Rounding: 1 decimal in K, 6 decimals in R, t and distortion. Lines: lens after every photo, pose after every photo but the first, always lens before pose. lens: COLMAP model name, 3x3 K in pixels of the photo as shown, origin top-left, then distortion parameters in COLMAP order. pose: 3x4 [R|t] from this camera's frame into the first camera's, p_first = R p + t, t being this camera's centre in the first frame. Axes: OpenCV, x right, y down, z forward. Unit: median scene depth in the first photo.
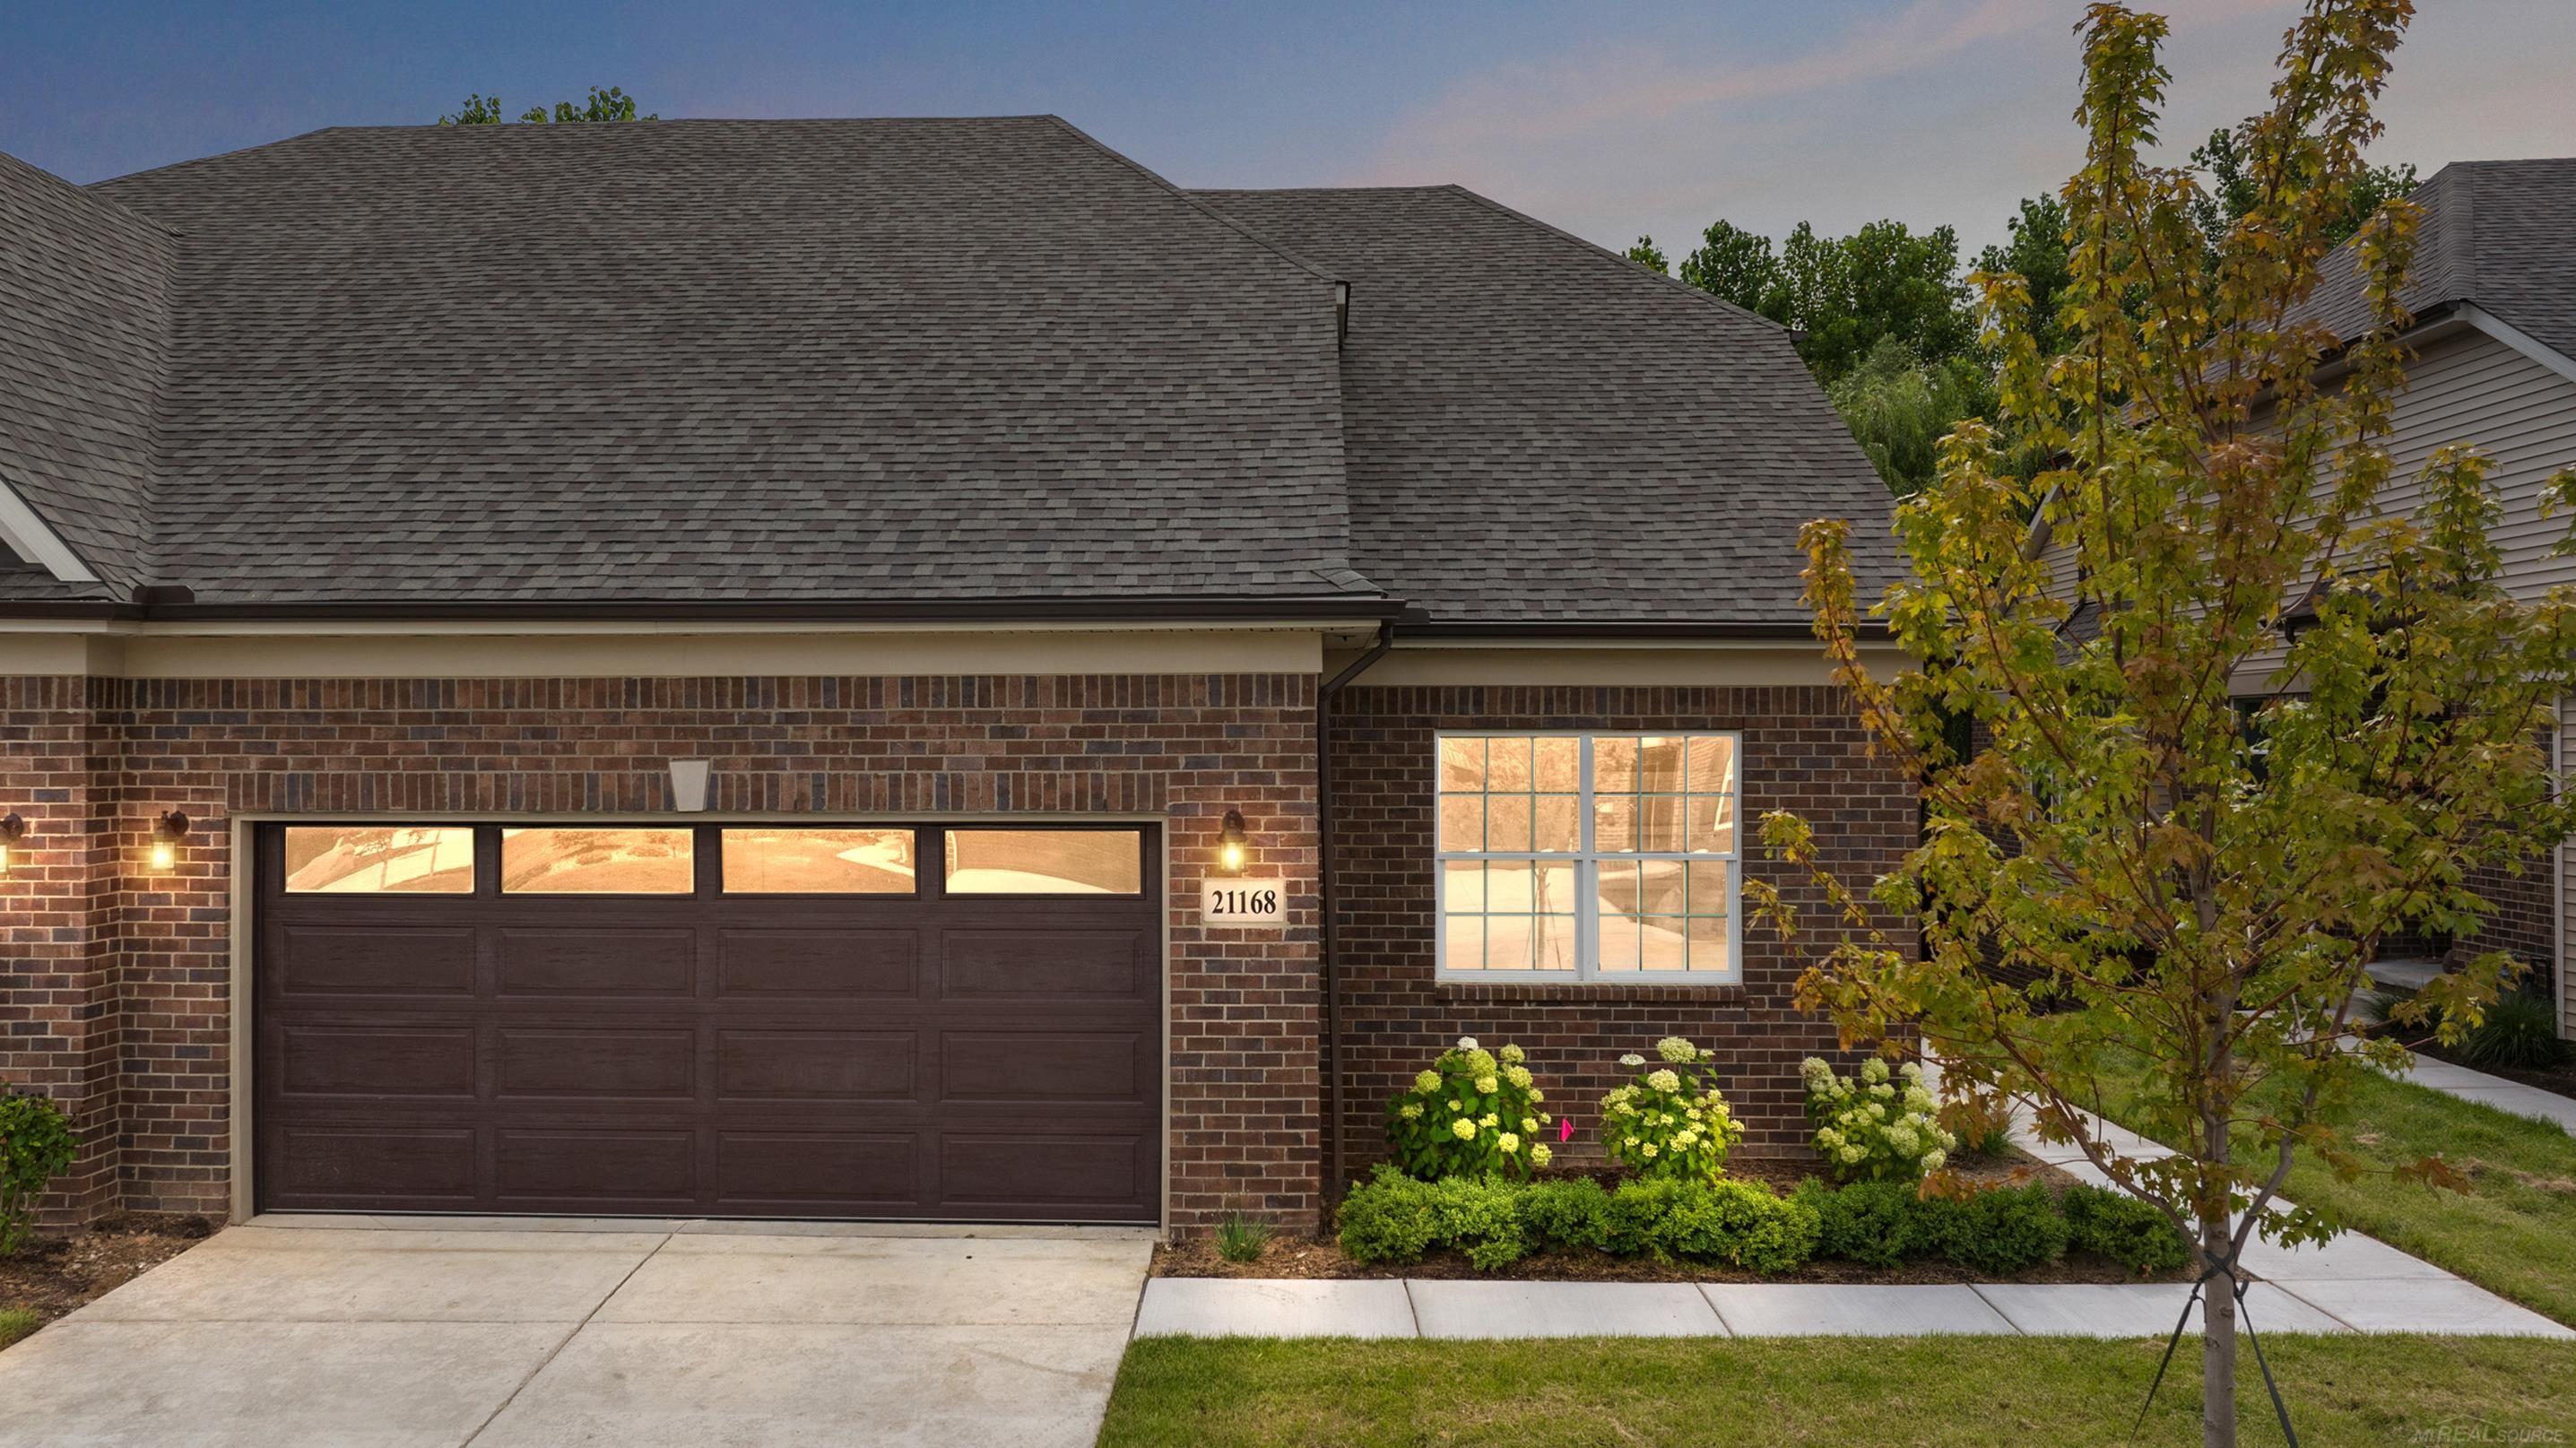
lens RADIAL K [[1868.2, 0, 1306.3], [0, 1868.2, 733.2], [0, 0, 1]] dist [-0.006273, -0.005563]
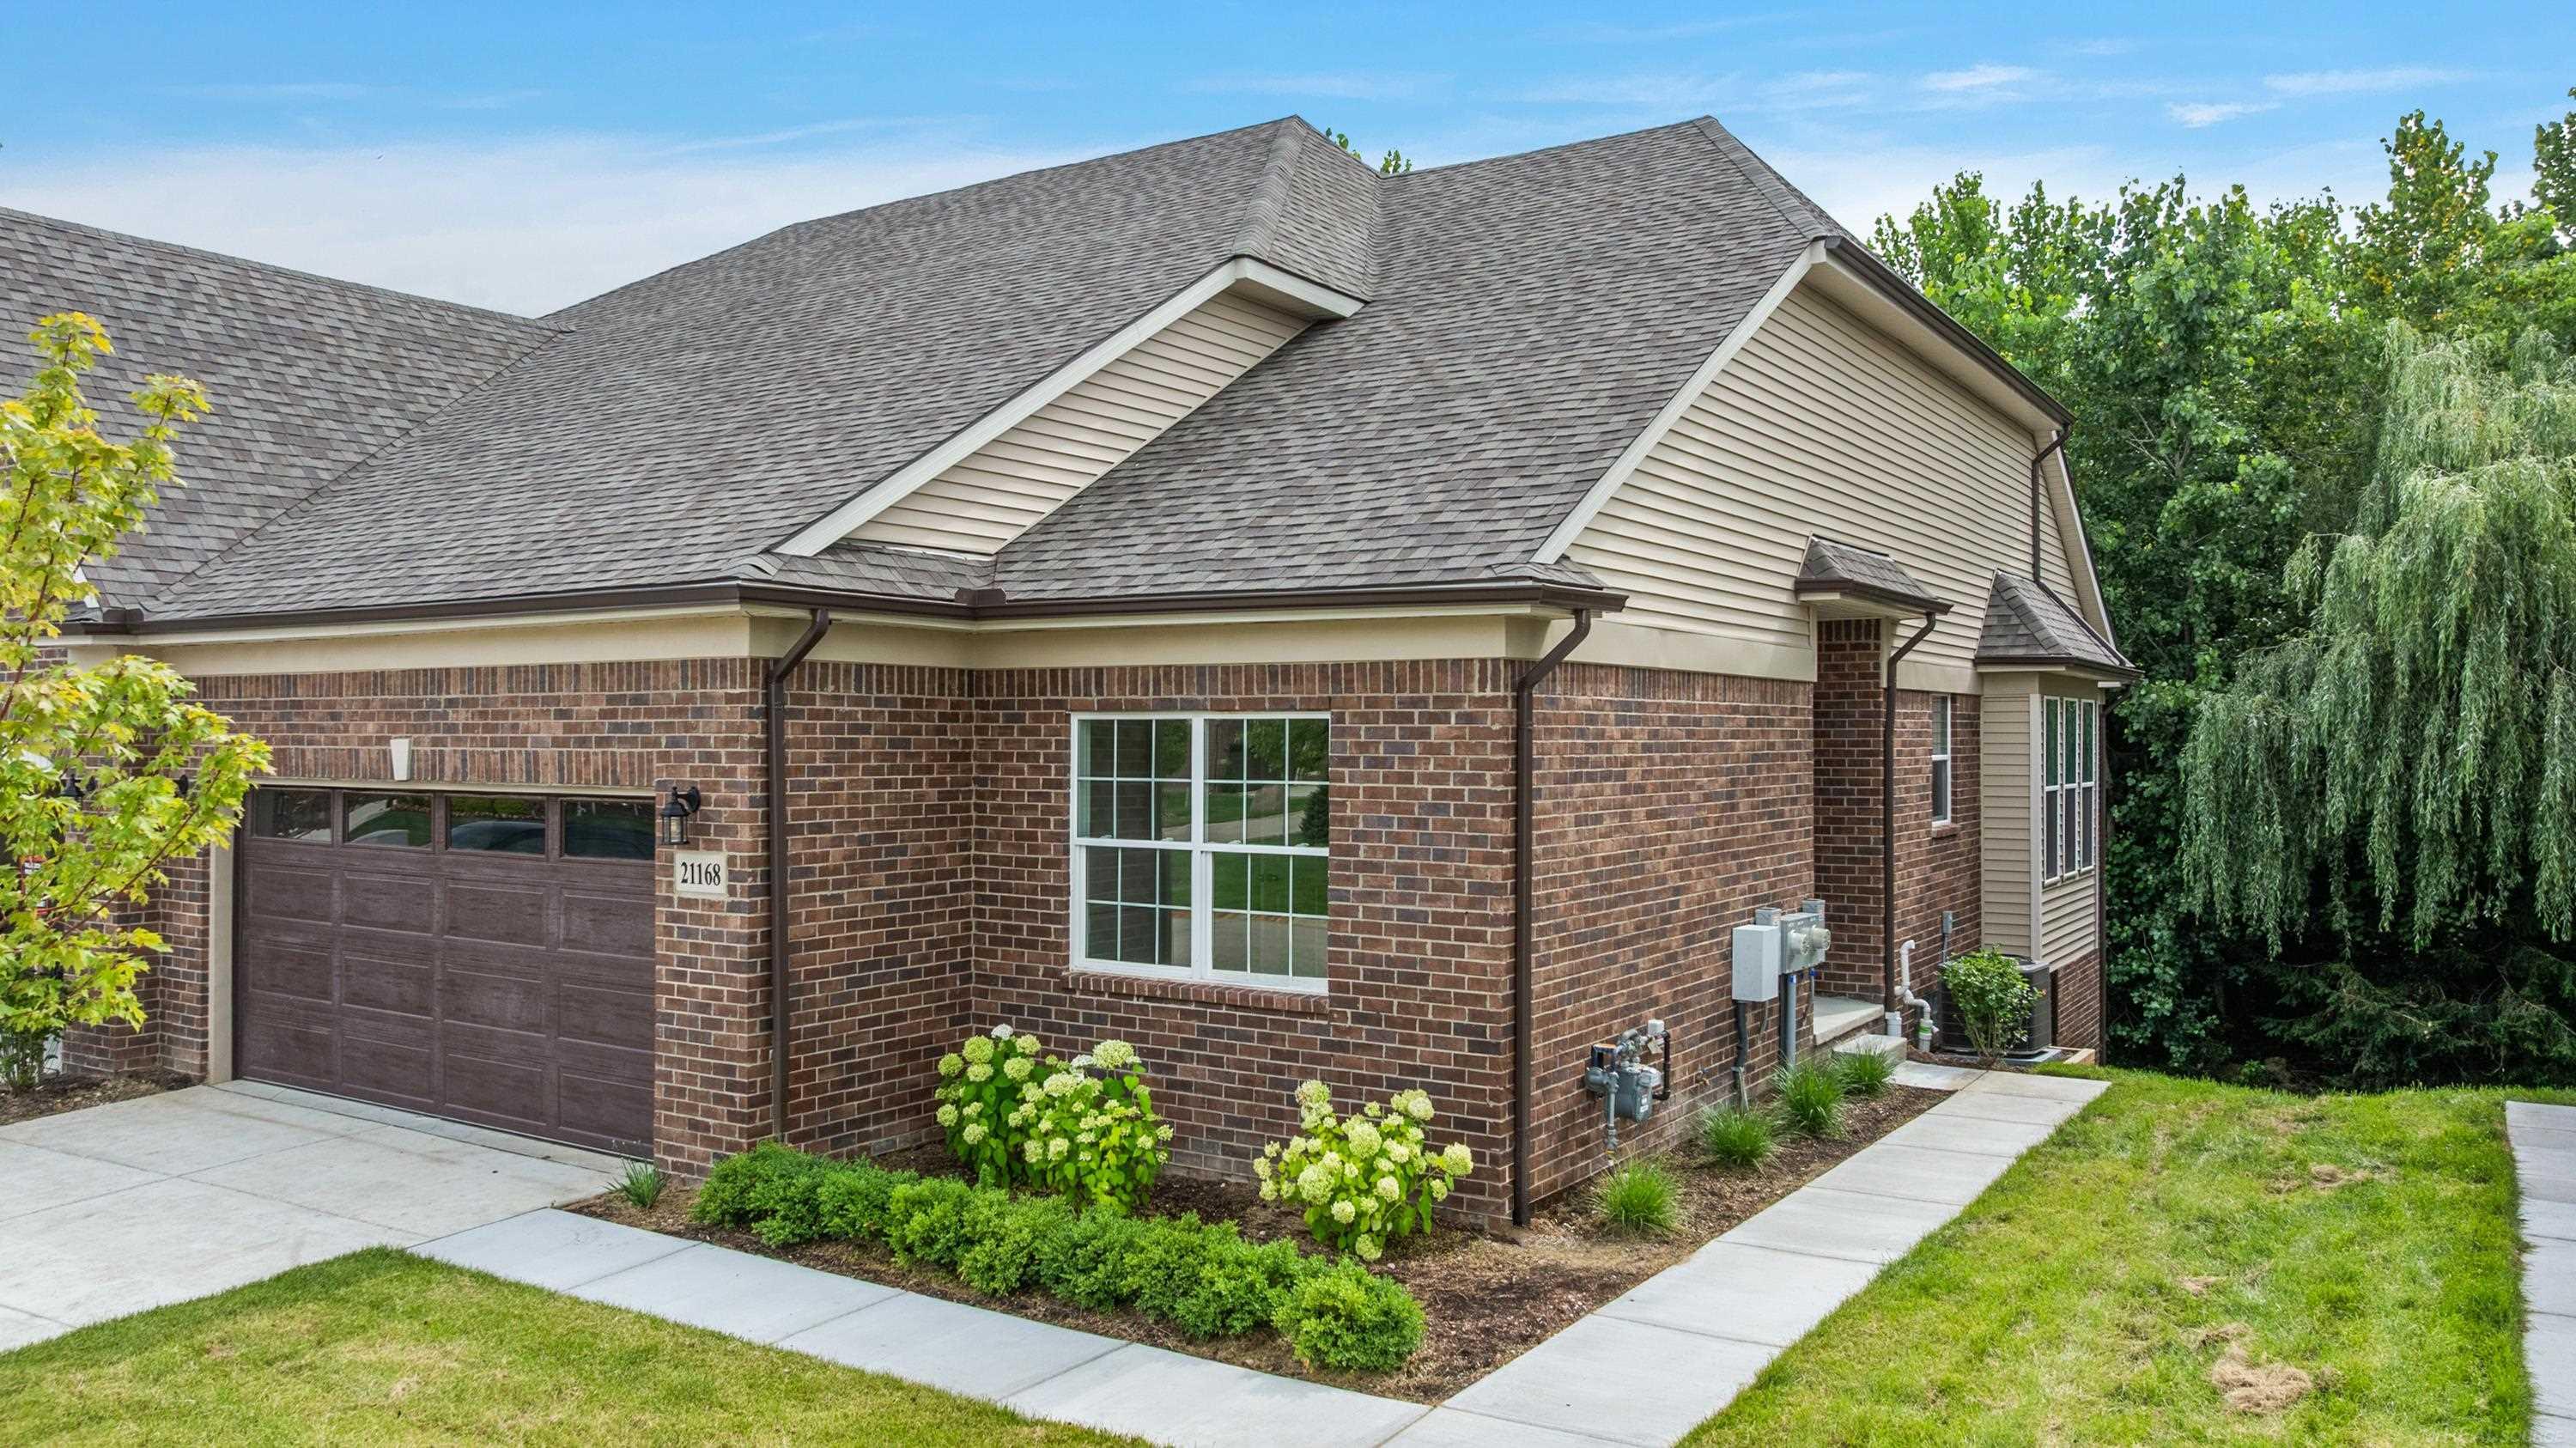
lens RADIAL K [[1868.4, 0, 1314.7], [0, 1868.4, 716.1], [0, 0, 1]] dist [-0.006273, -0.005563]
pose [[0.856782, -0.001814, -0.515675, 0.785163], [0.000513, 0.999996, -0.002667, 0.003684], [0.515678, 0.002021, 0.856780, 0.260790]]
